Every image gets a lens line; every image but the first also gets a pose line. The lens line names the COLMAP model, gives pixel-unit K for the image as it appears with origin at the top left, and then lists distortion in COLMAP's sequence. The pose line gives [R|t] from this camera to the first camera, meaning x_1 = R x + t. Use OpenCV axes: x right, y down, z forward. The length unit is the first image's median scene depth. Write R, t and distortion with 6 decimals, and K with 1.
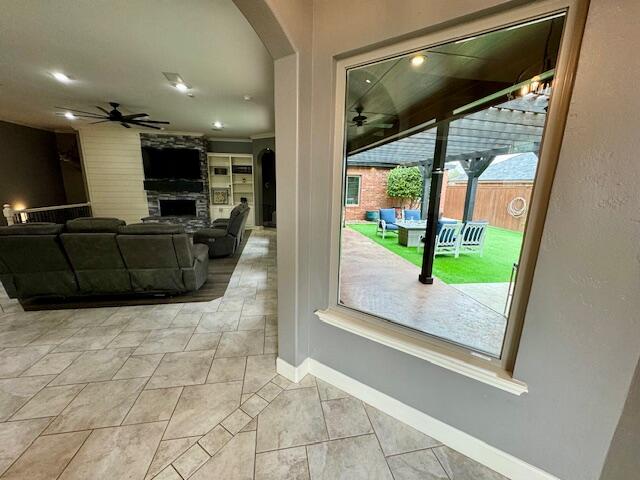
lens RADIAL K [[252.4, 0, 319.8], [0, 252.4, 238.0], [0, 0, 1]] dist [0.000334, 0.000384]
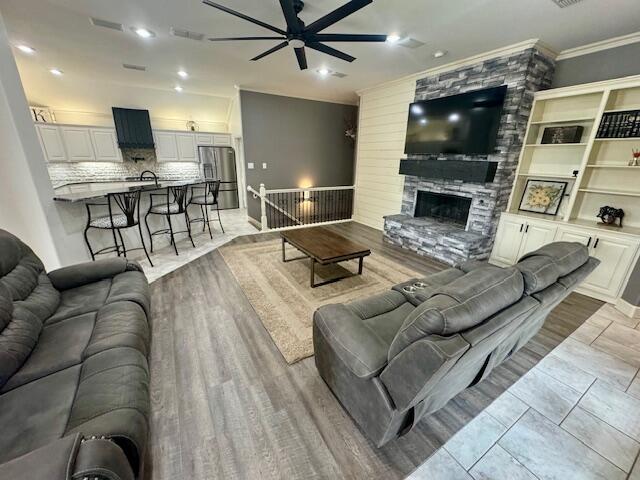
lens RADIAL K [[258.4, 0, 319.5], [0, 258.4, 237.4], [0, 0, 1]] dist [0.000461, 0.000271]
pose [[0.359972, 0.266244, -0.894167, -0.127289], [-0.206807, 0.957344, 0.201799, -0.119439], [0.909753, 0.112278, 0.399679, 0.539824]]
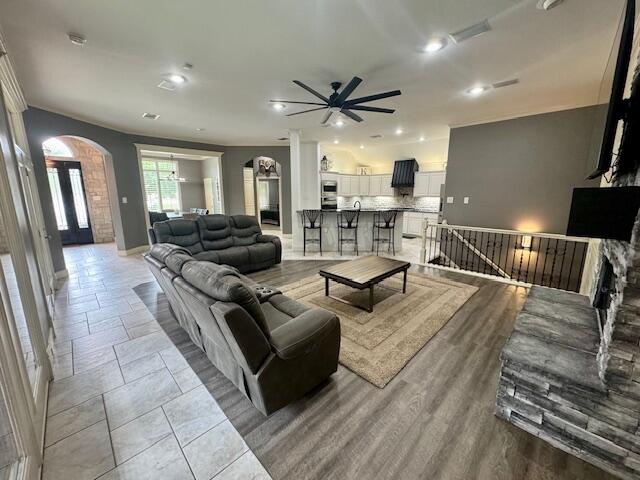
lens RADIAL K [[252.4, 0, 319.8], [0, 252.4, 238.0], [0, 0, 1]] dist [0.000334, 0.000384]
pose [[-0.818395, 0.084373, -0.568428, -0.206453], [-0.136523, 0.932296, 0.334942, -0.221135], [0.558203, 0.351719, -0.751468, 1.036818]]
